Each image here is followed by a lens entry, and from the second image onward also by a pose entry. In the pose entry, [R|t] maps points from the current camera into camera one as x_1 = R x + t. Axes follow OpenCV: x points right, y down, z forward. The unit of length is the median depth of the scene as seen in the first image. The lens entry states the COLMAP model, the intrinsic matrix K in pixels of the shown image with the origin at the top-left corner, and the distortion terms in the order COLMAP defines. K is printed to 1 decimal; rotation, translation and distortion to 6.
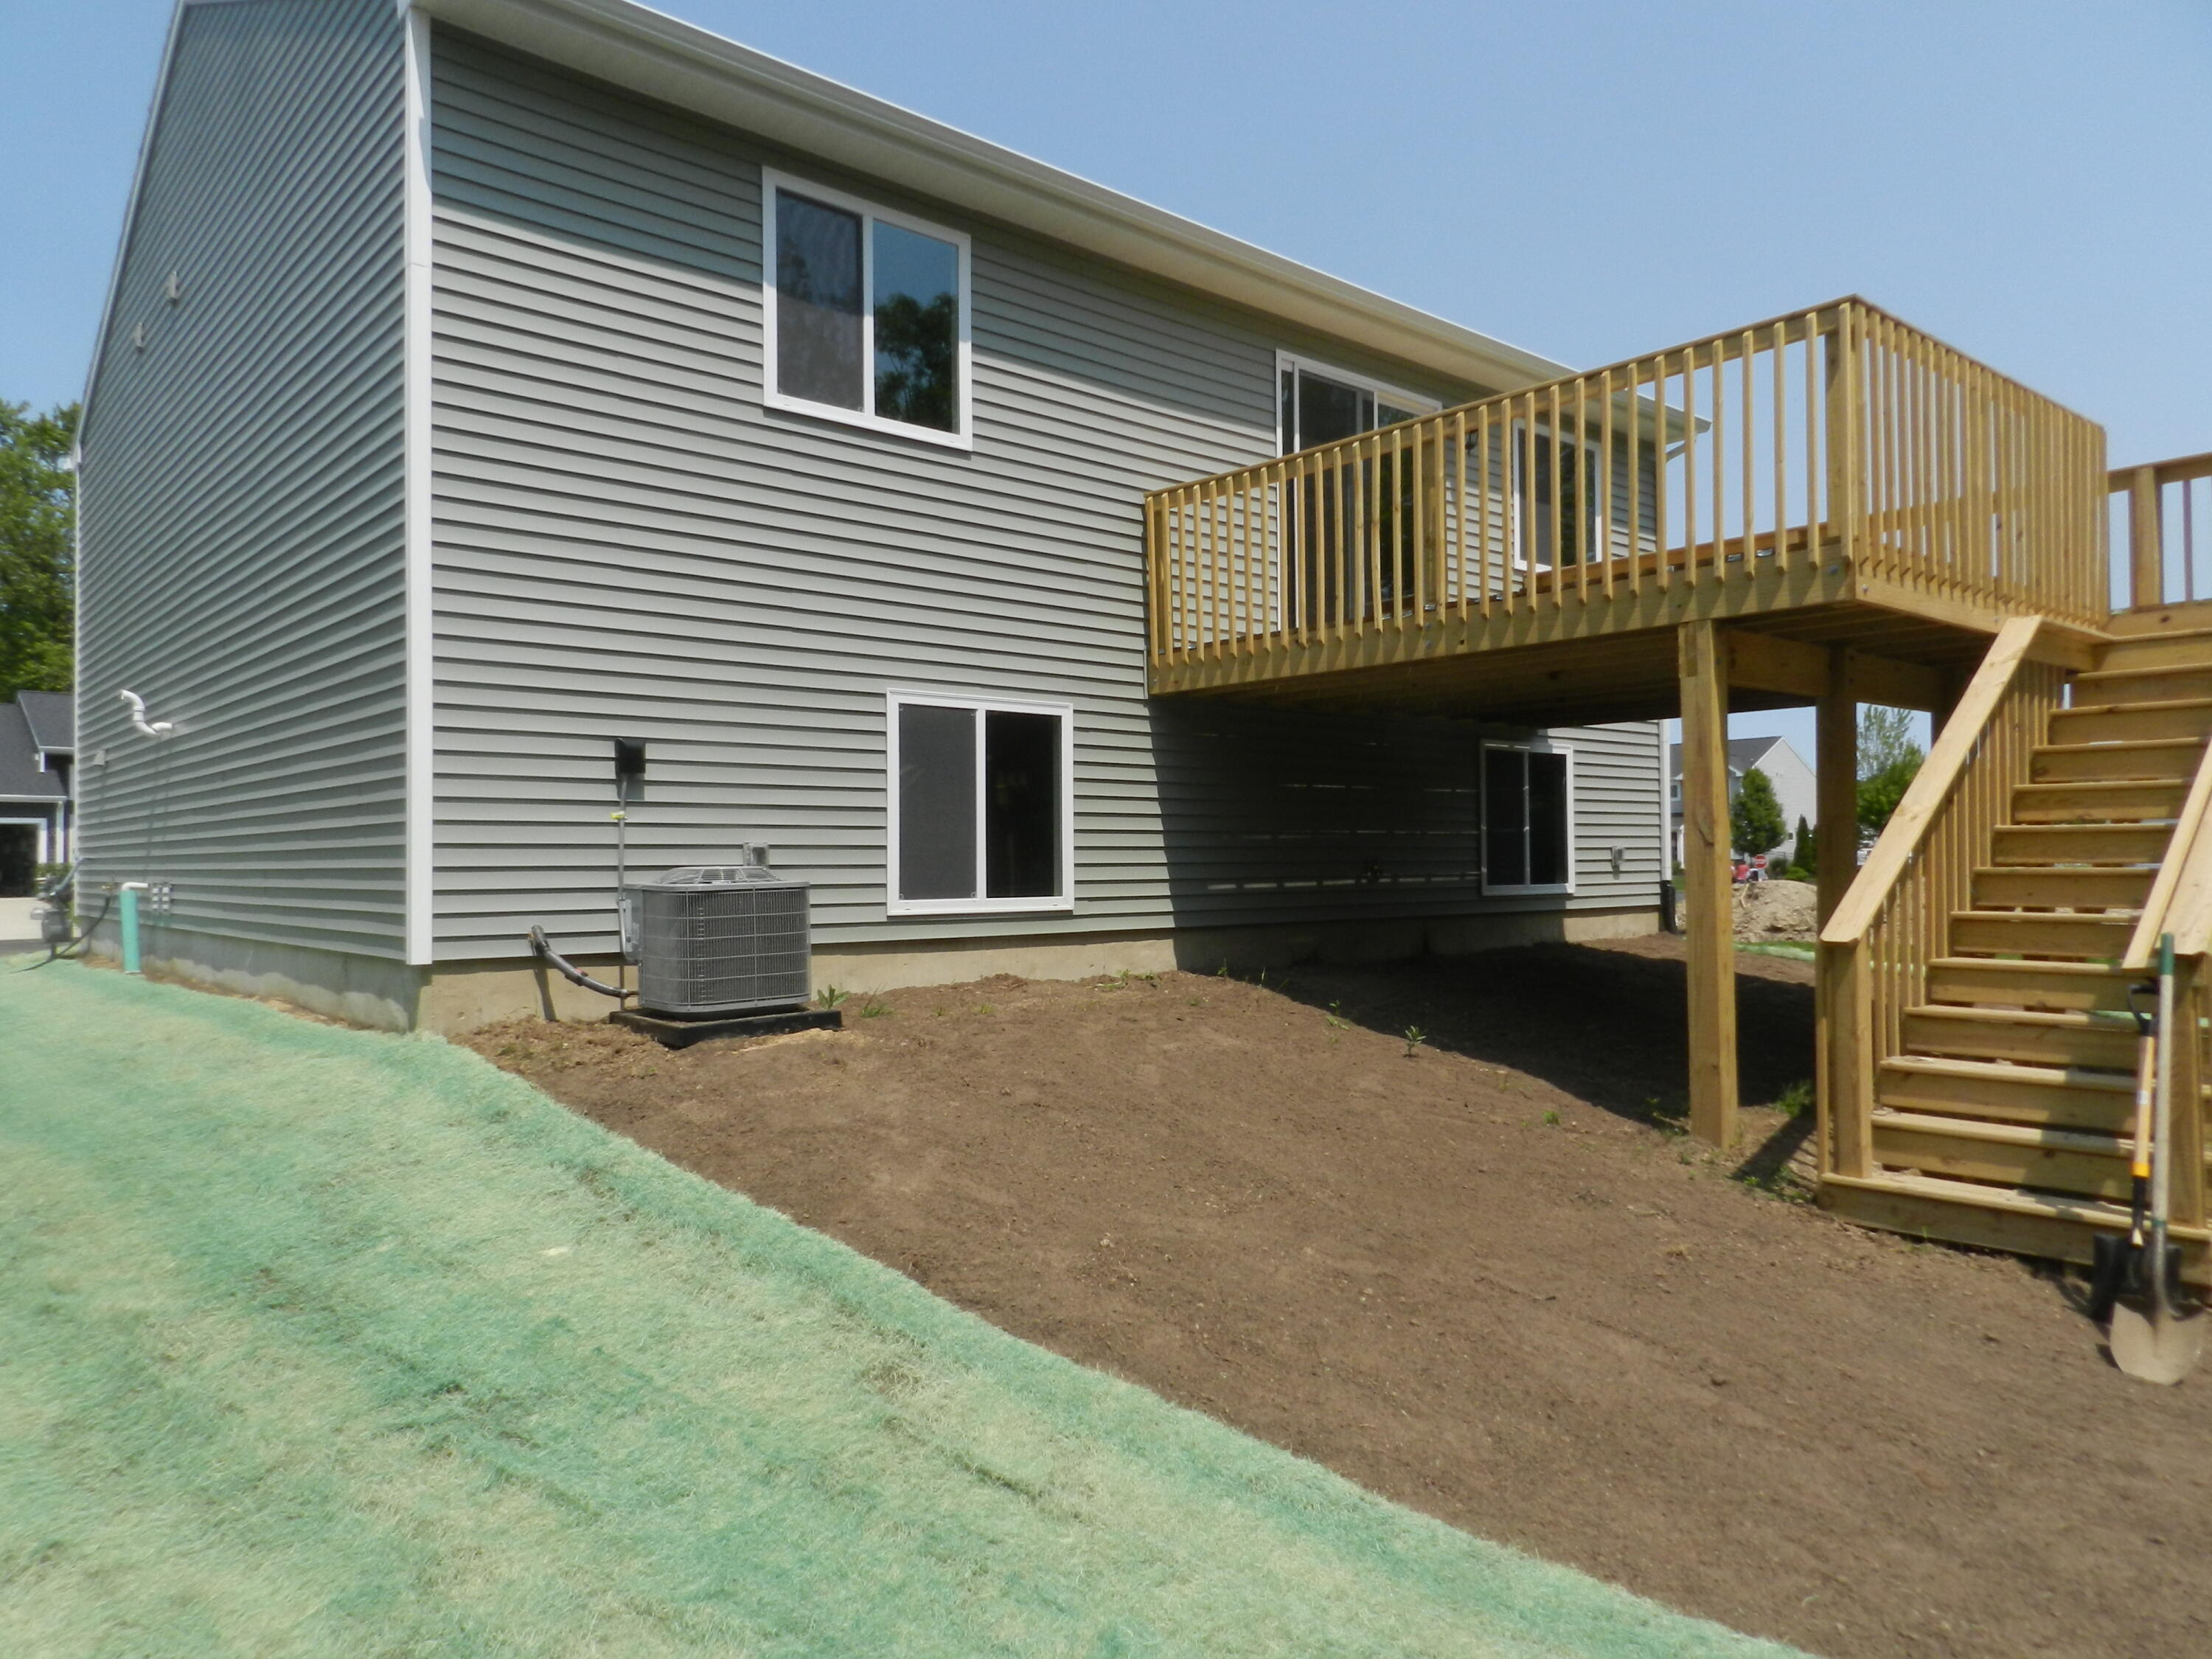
lens RADIAL K [[1488.7, 0, 1106.5], [0, 1488.7, 829.7], [0, 0, 1]] dist [0.026816, 0.002423]
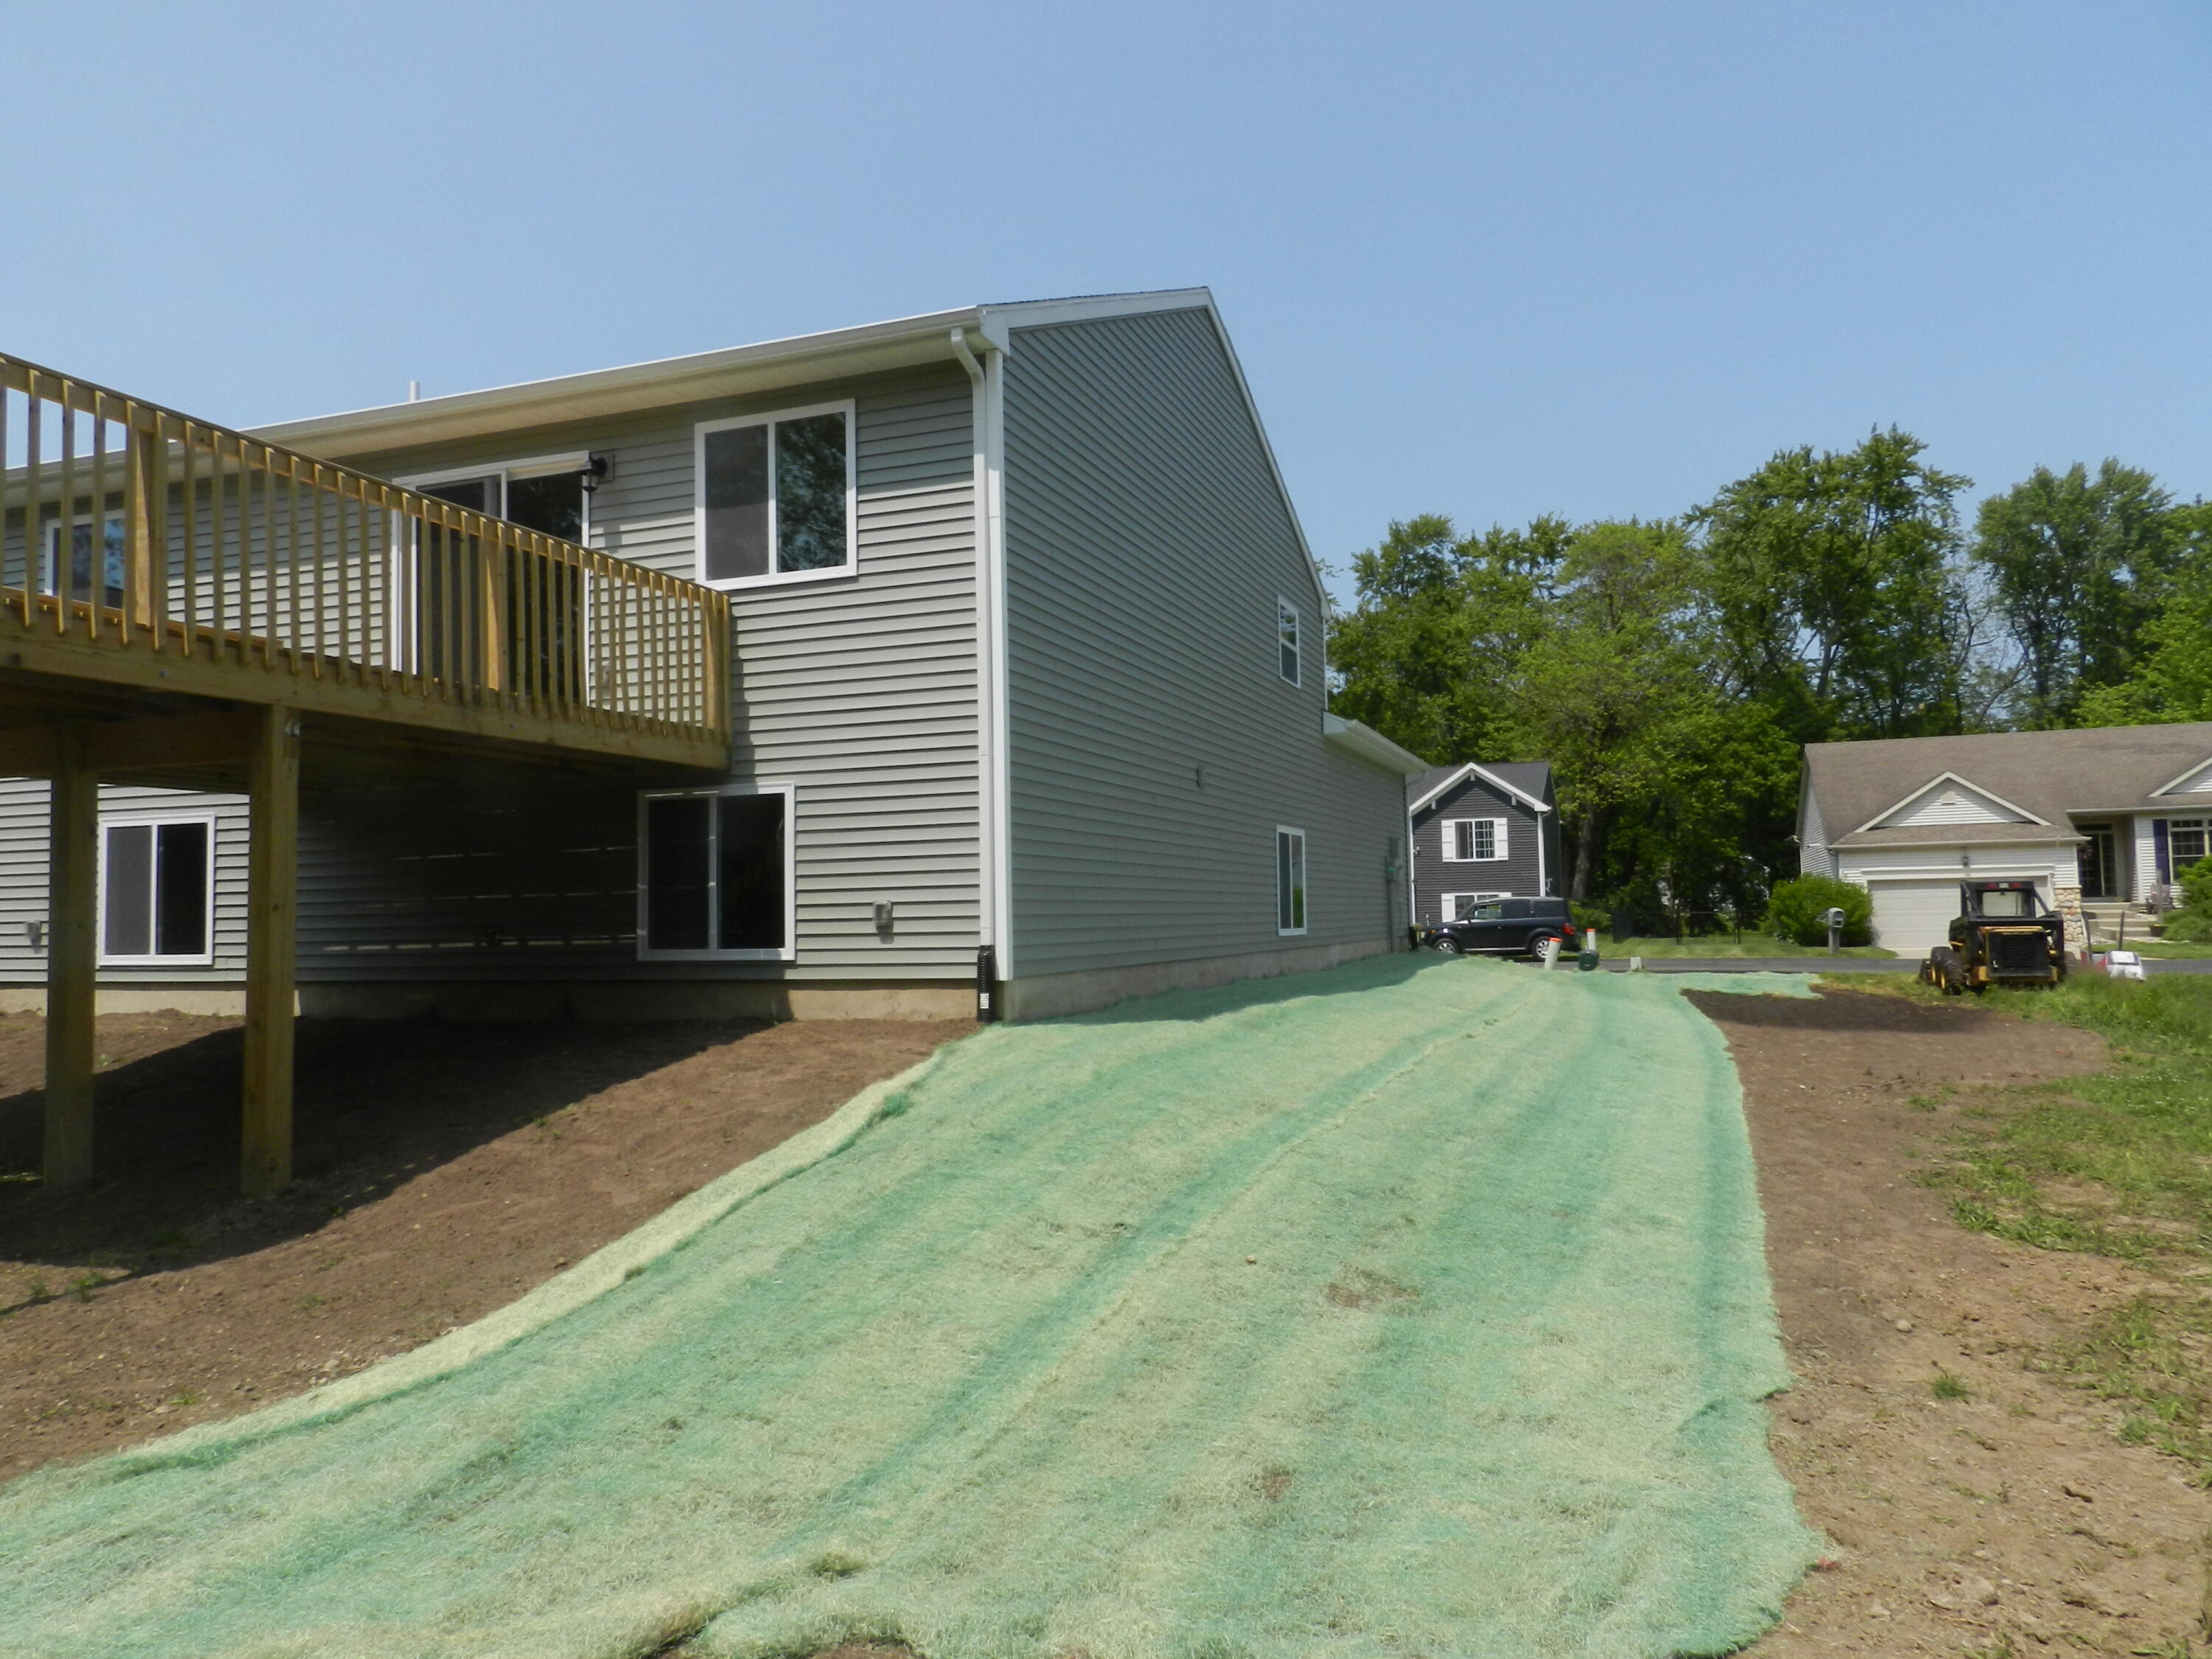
lens RADIAL K [[1488.7, 0, 1108.0], [0, 1488.7, 828.9], [0, 0, 1]] dist [0.026816, 0.002423]
pose [[0.476683, -0.048725, -0.877724, 1.631124], [0.034366, 0.998732, -0.036778, 0.009370], [0.878403, -0.012633, 0.477753, 1.106143]]
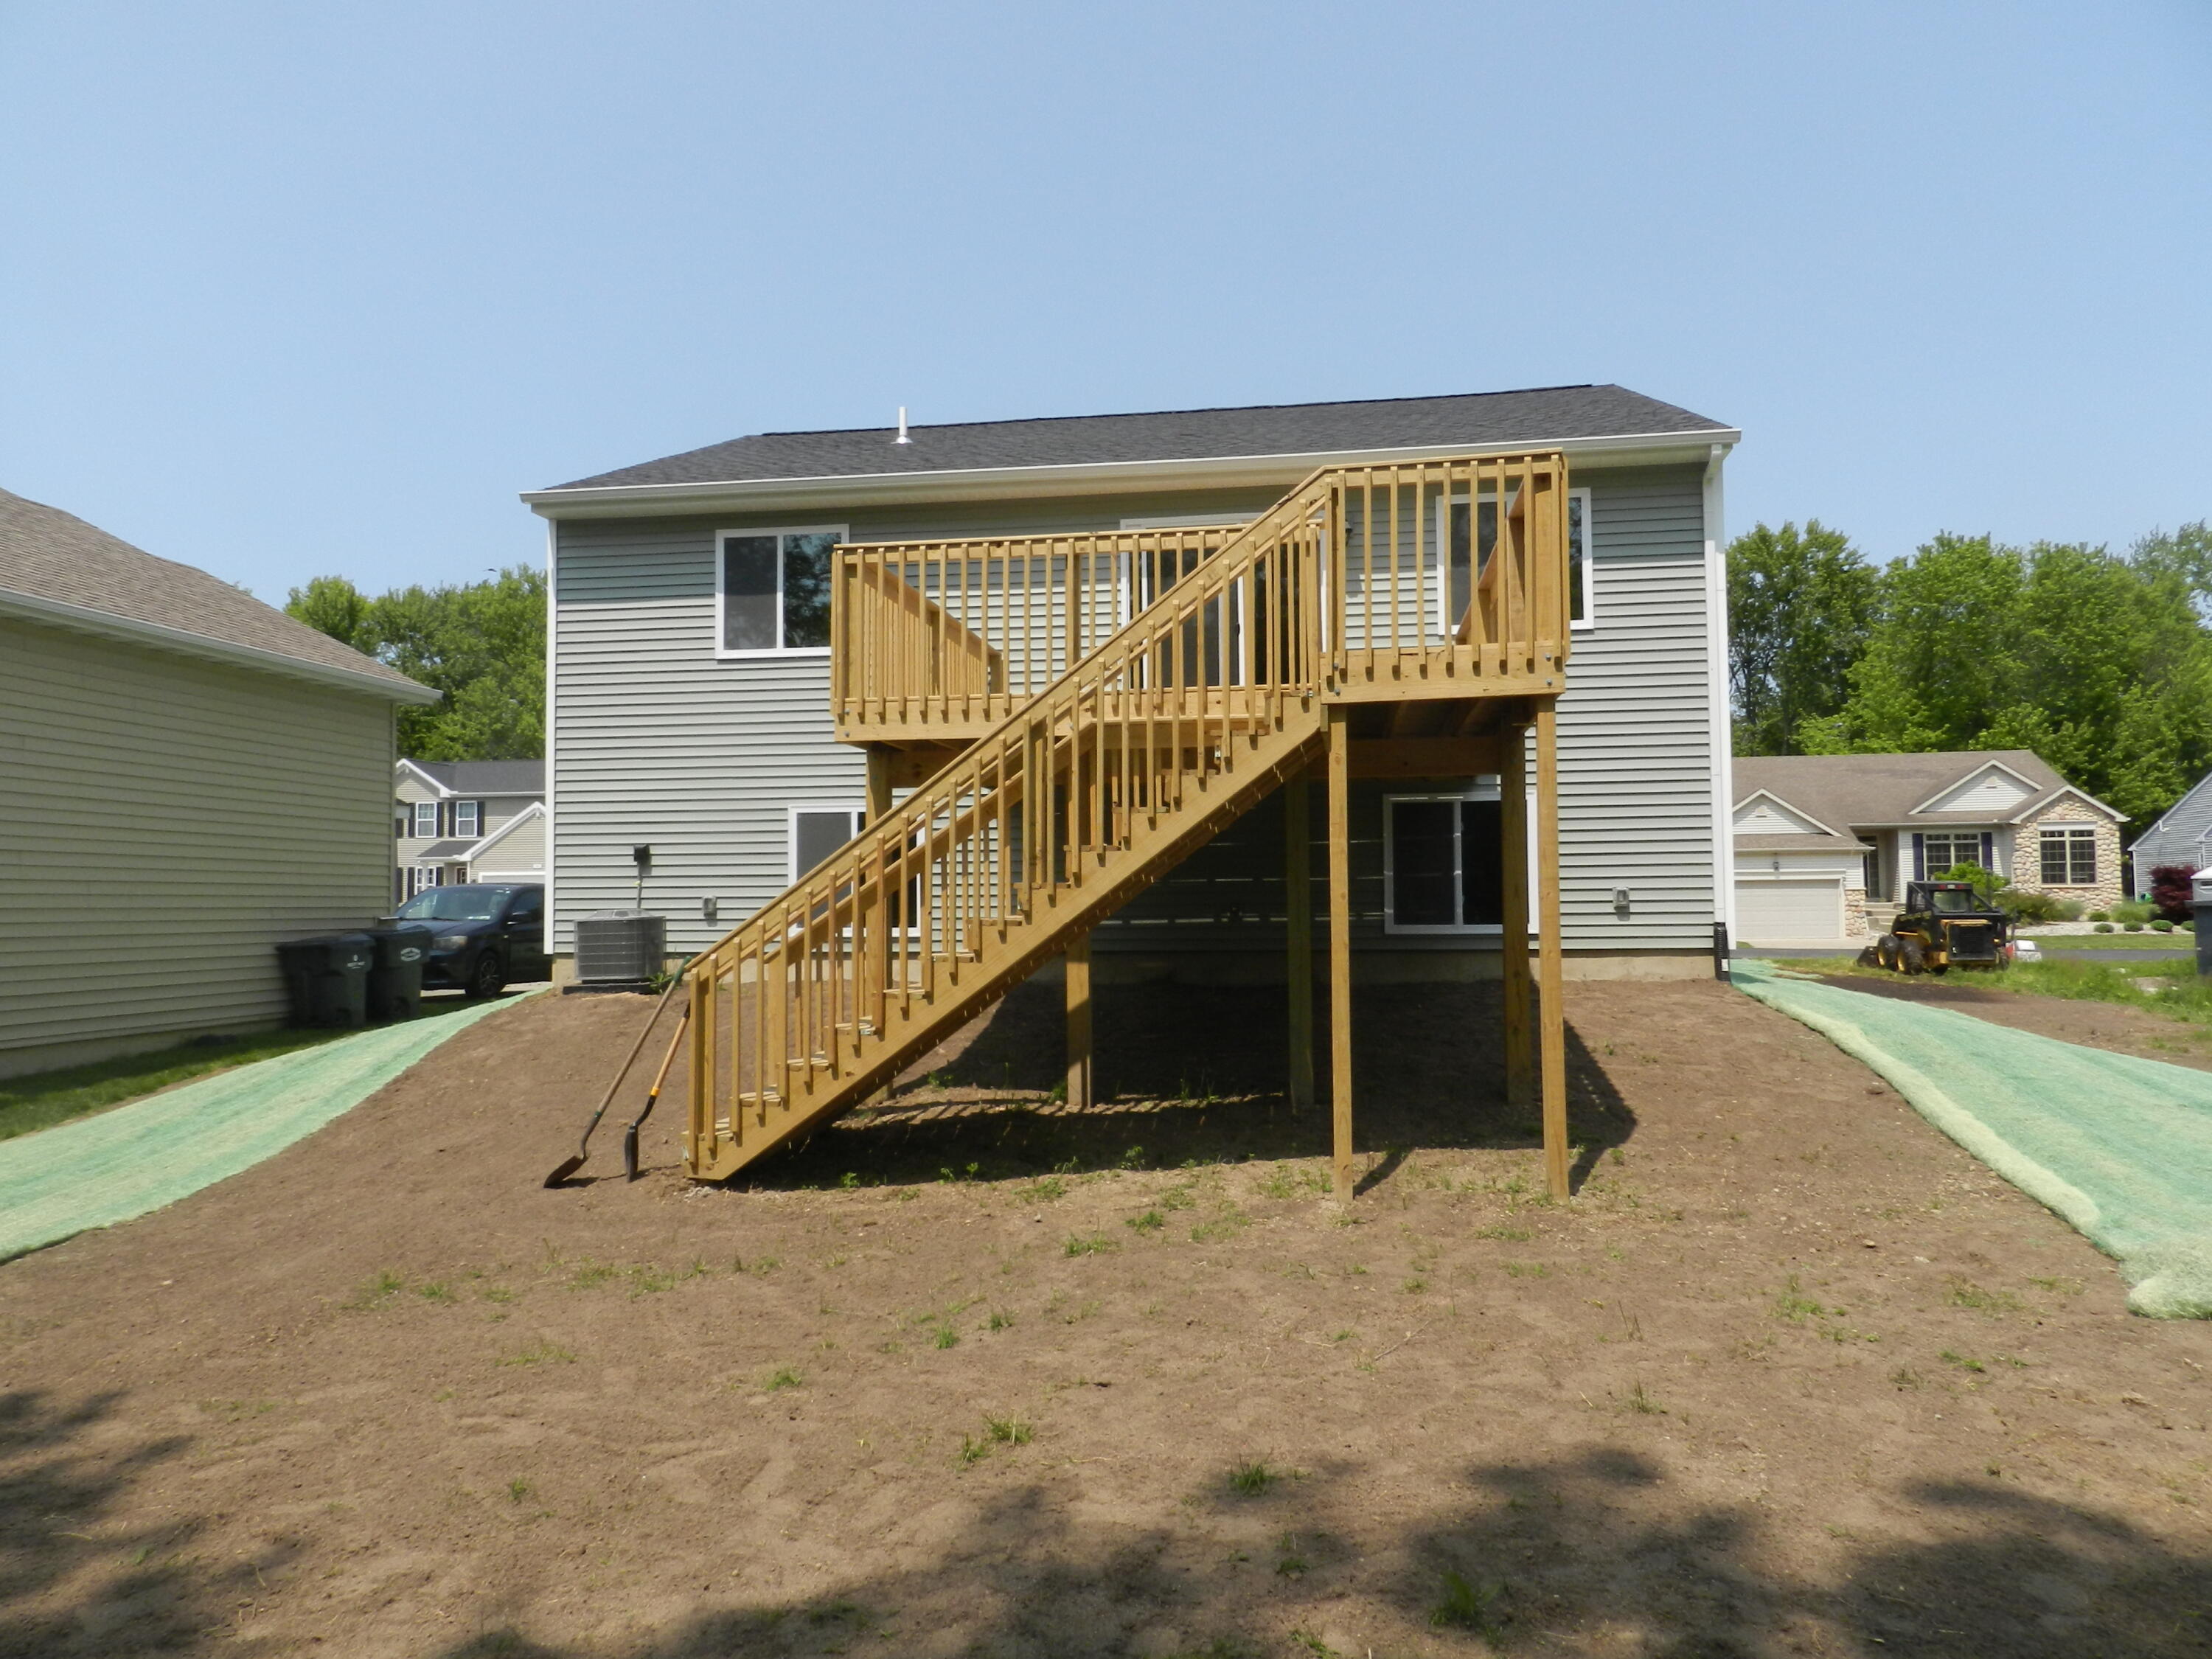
lens RADIAL K [[1488.7, 0, 1100.6], [0, 1488.7, 841.0], [0, 0, 1]] dist [0.026816, 0.002423]
pose [[0.647055, -0.028489, -0.761911, 1.316020], [0.021306, 0.999587, -0.019282, -0.011680], [0.762145, -0.003756, 0.647395, 0.149351]]
